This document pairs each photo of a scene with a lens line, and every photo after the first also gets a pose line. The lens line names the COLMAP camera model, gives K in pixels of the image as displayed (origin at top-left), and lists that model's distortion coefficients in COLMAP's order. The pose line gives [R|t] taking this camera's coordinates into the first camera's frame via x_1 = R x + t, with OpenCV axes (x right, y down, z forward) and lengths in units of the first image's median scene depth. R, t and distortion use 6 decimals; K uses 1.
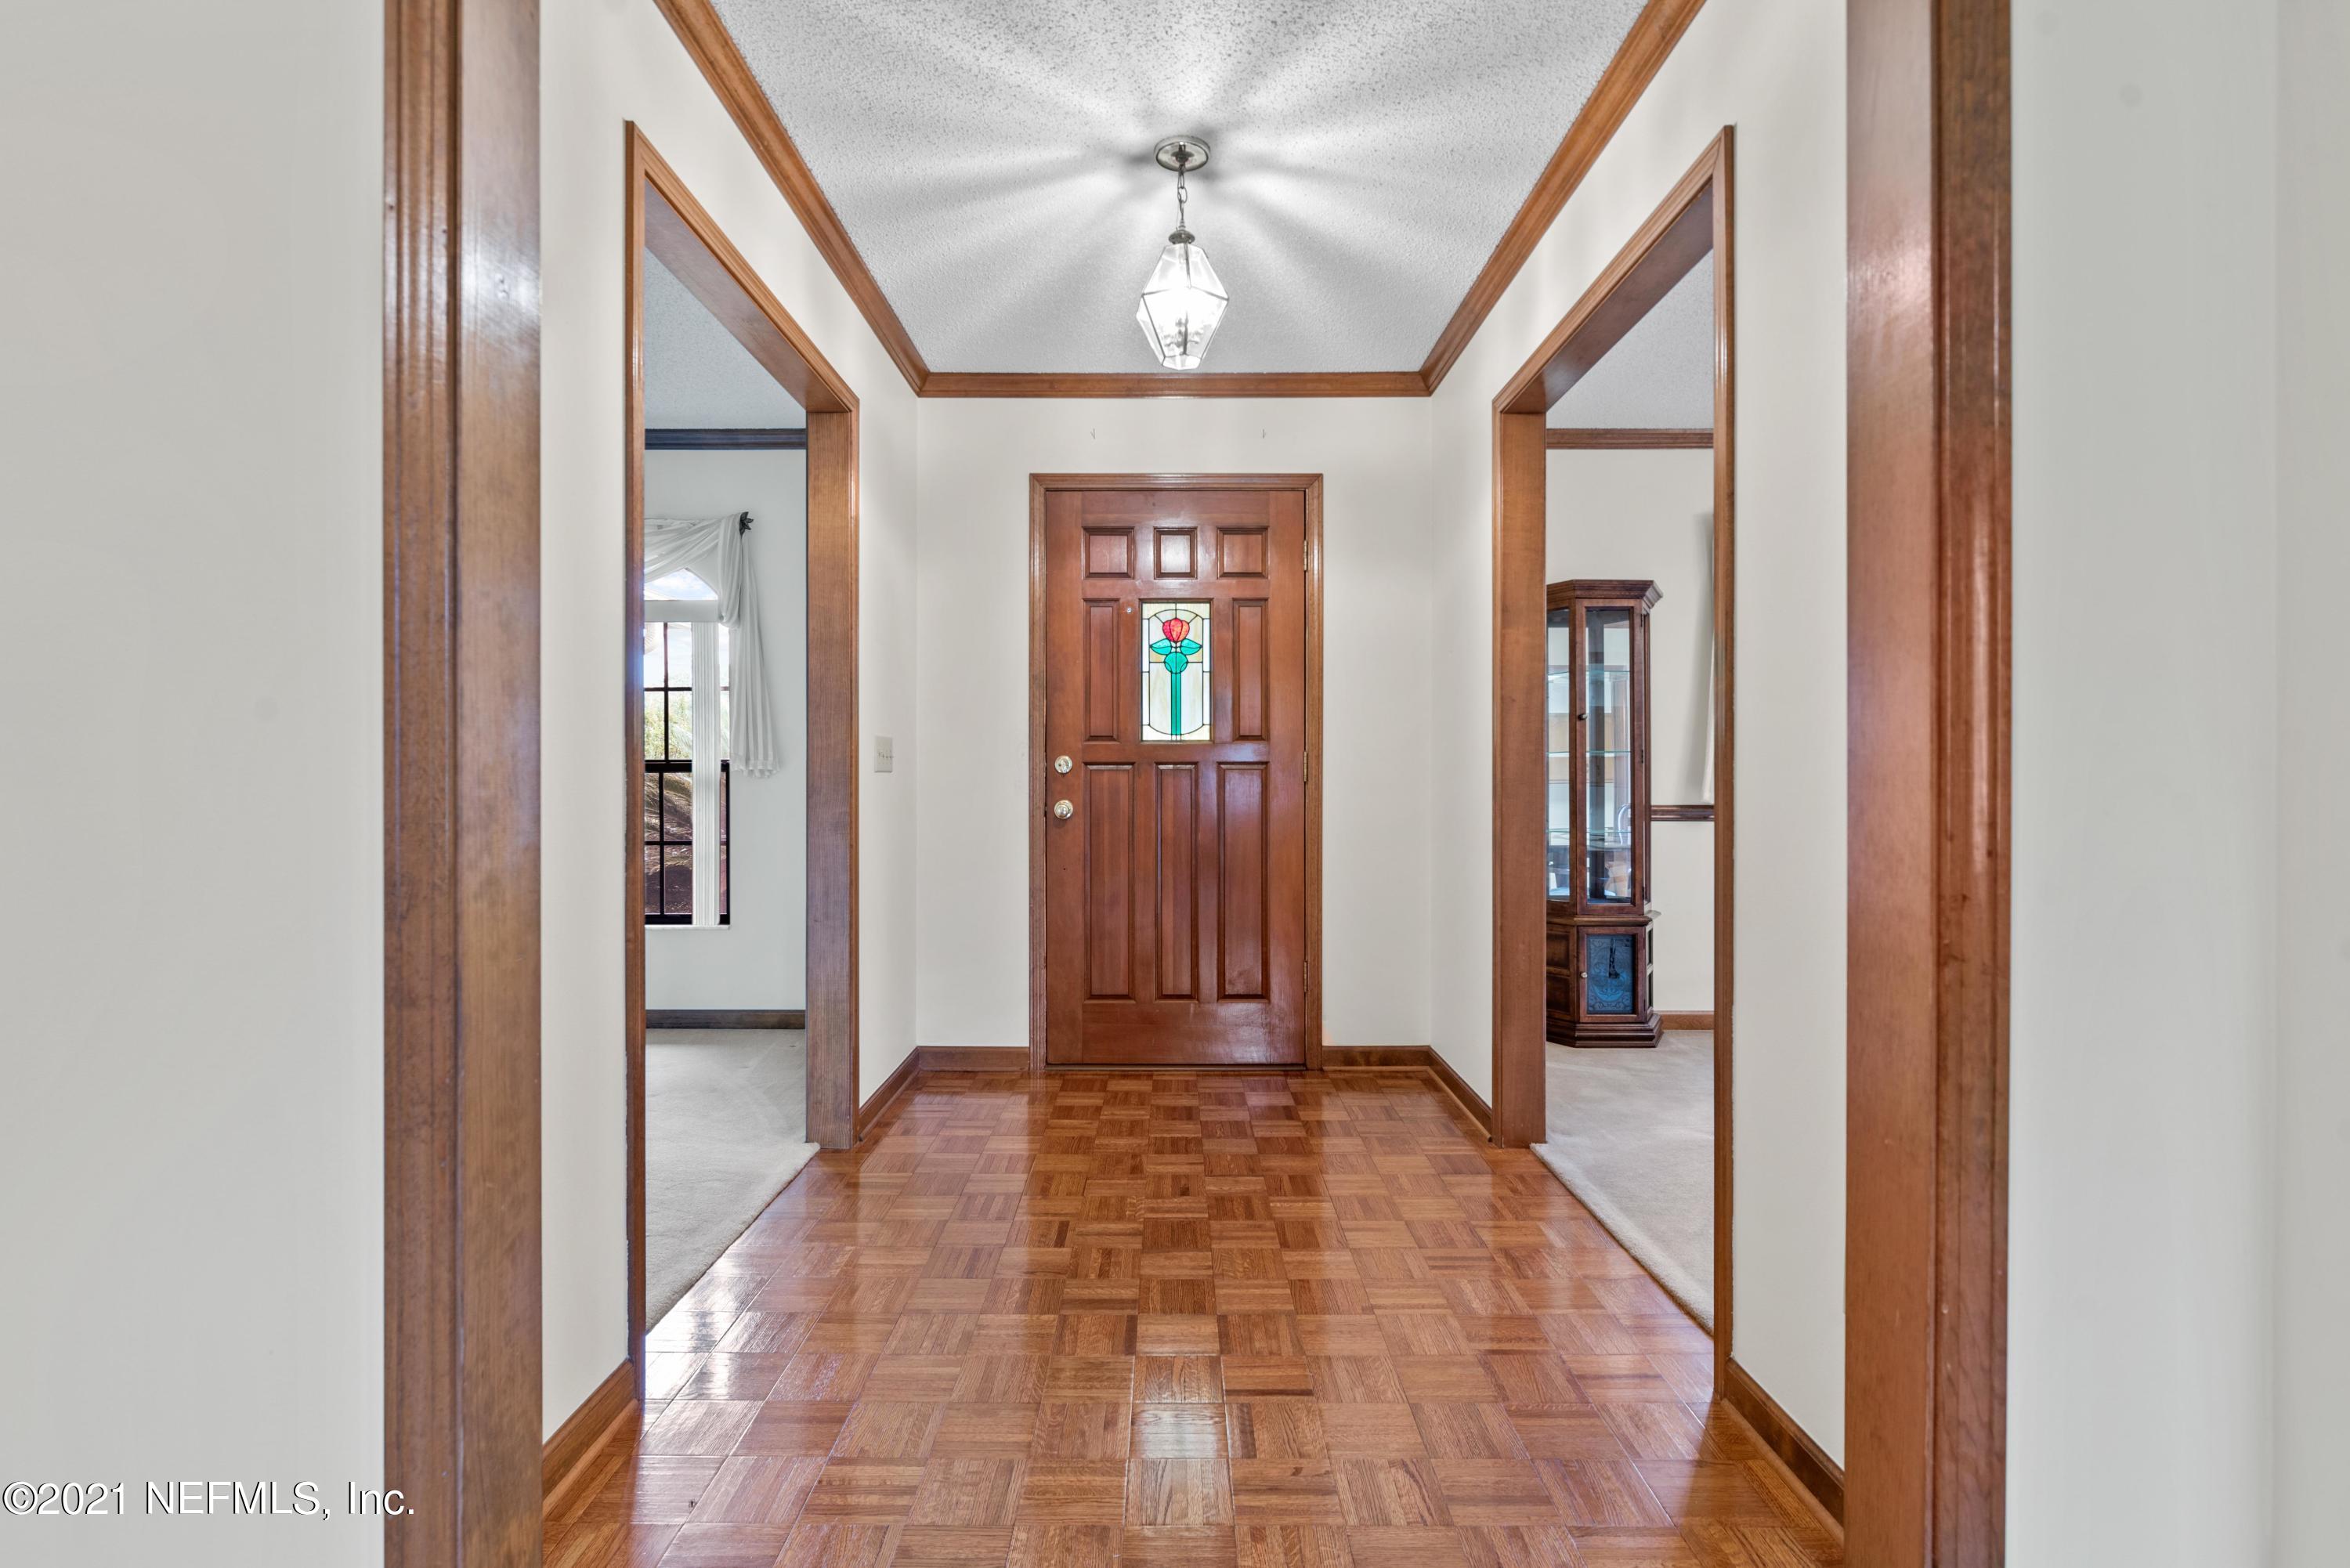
lens RADIAL K [[1132.2, 0, 1175.0], [0, 1132.2, 784.0], [0, 0, 1]] dist [0.000617, 0.000126]
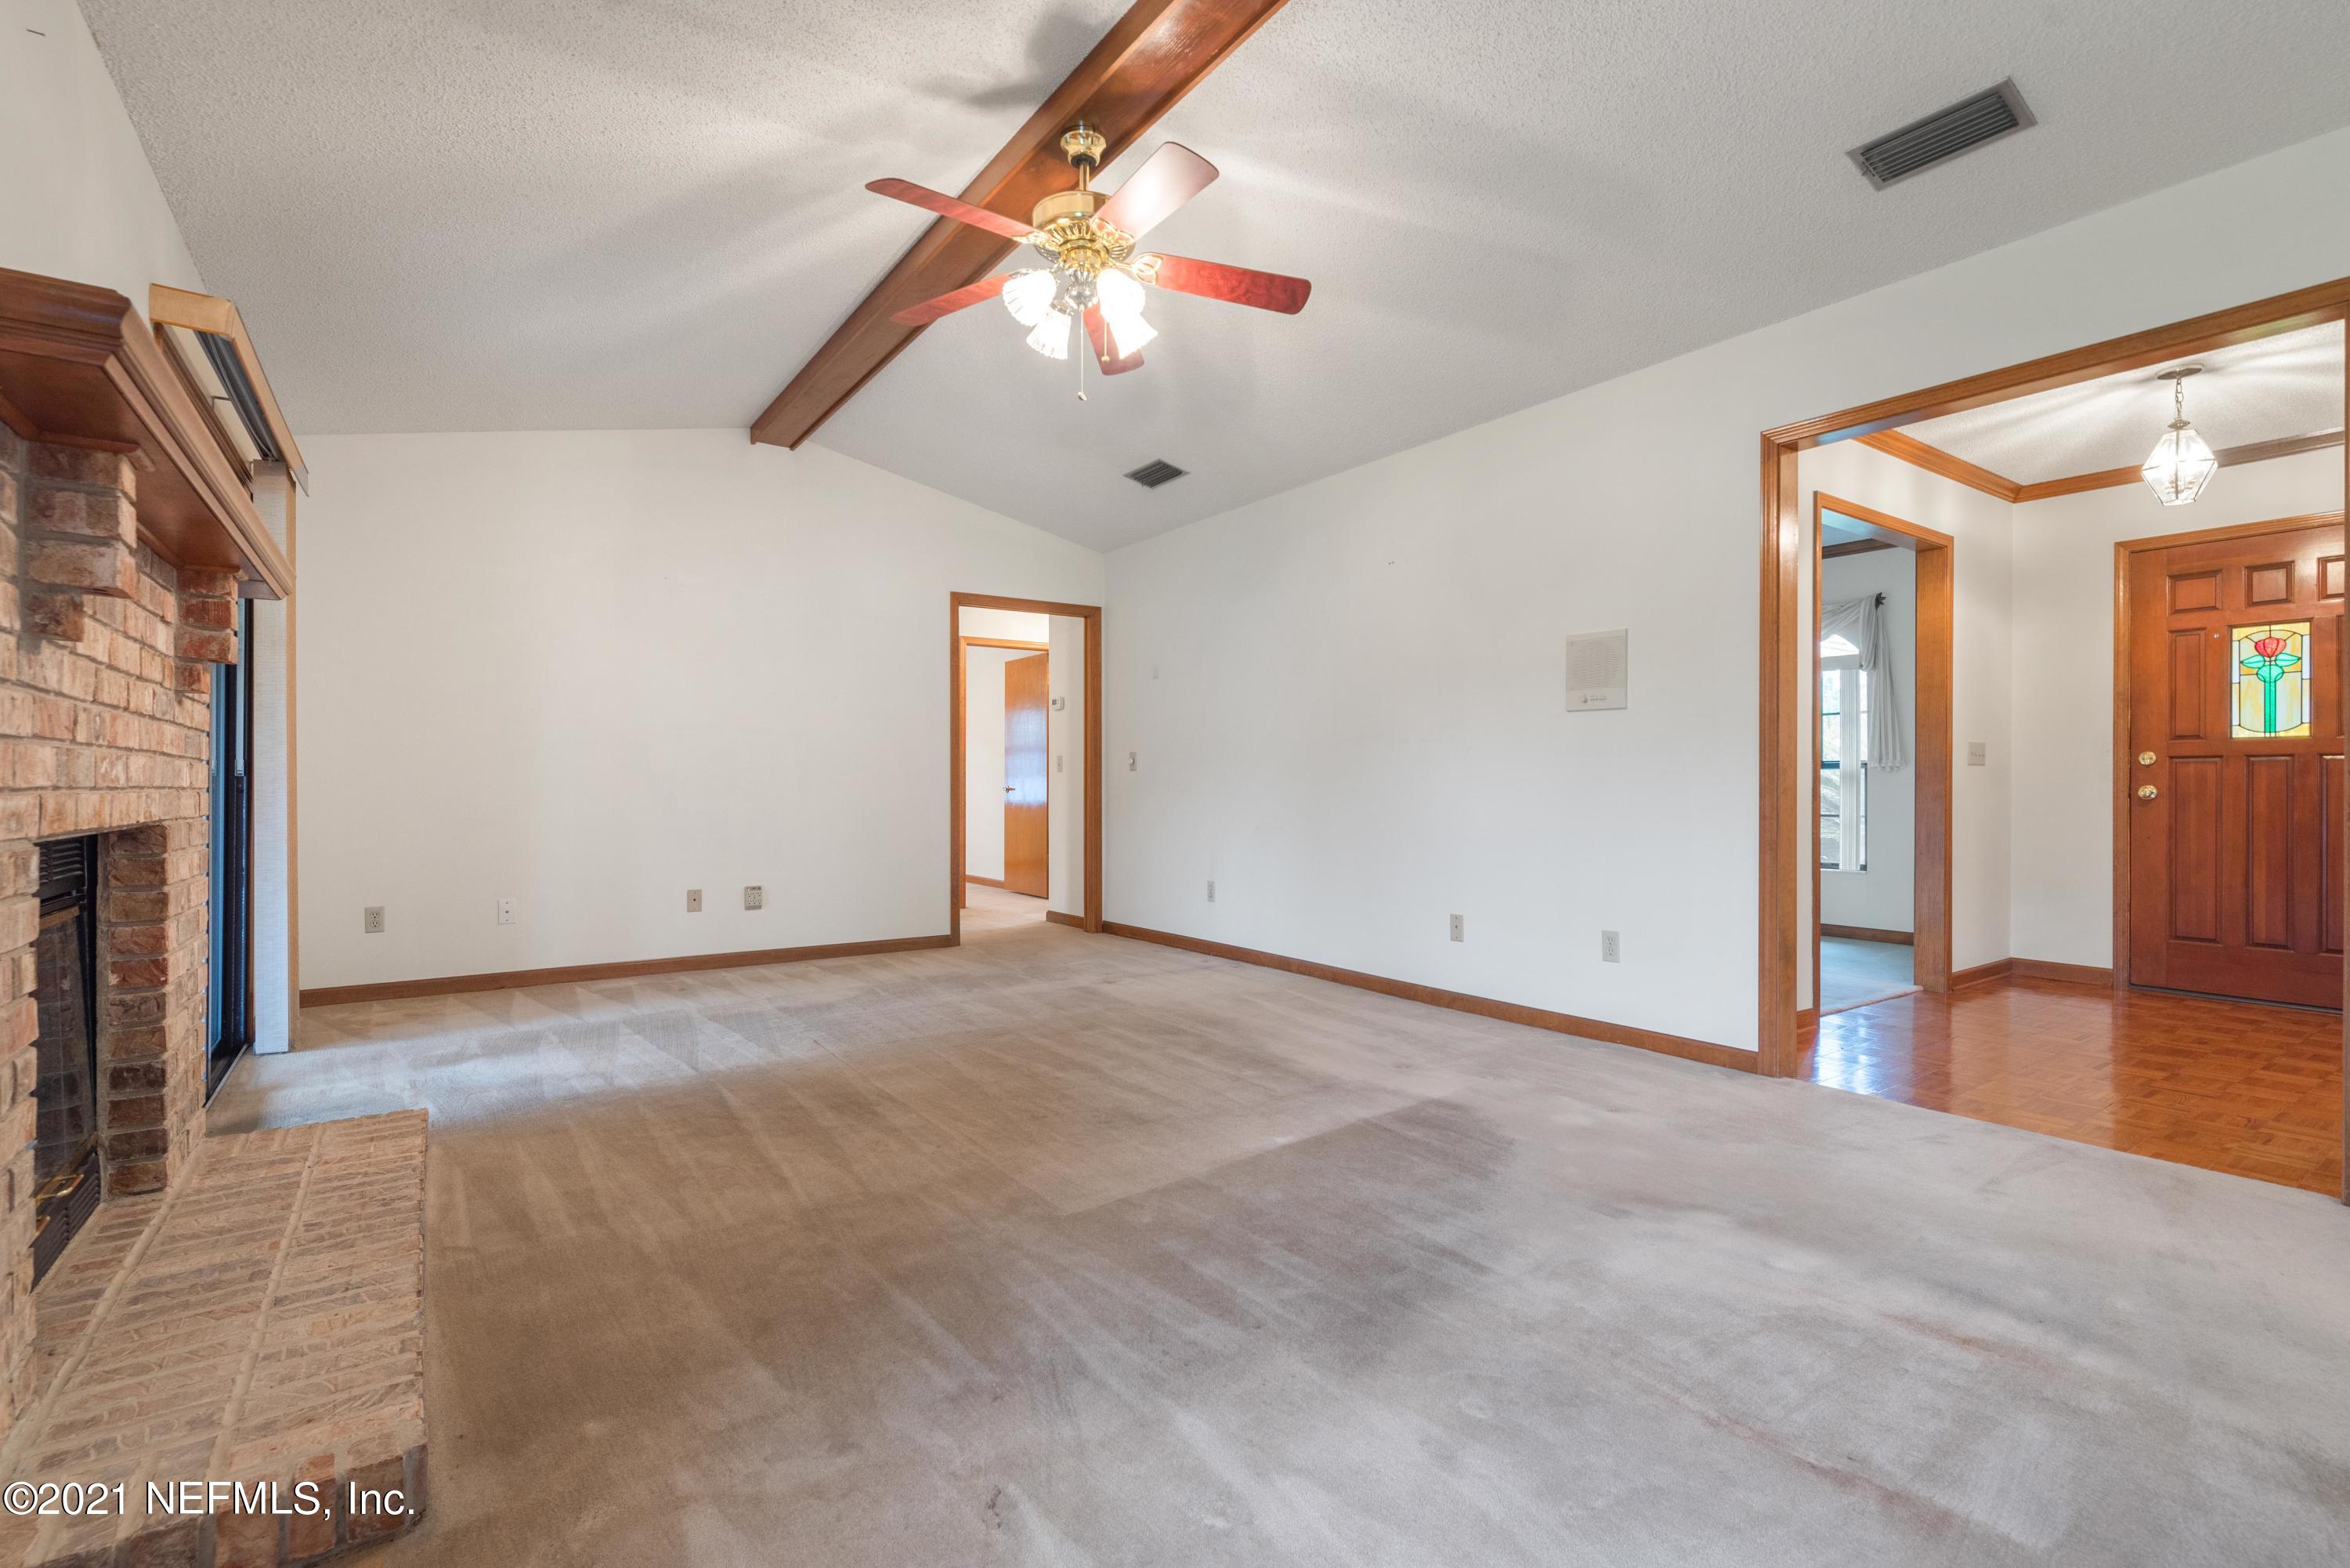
lens RADIAL K [[1071.7, 0, 1162.7], [0, 1071.7, 787.9], [0, 0, 1]] dist [-0.001592, -0.000019]
pose [[0.570015, 0.001137, -0.821633, 0.271604], [-0.003755, 0.999992, -0.001221, 0.022716], [0.821626, 0.003782, 0.570015, -0.650818]]
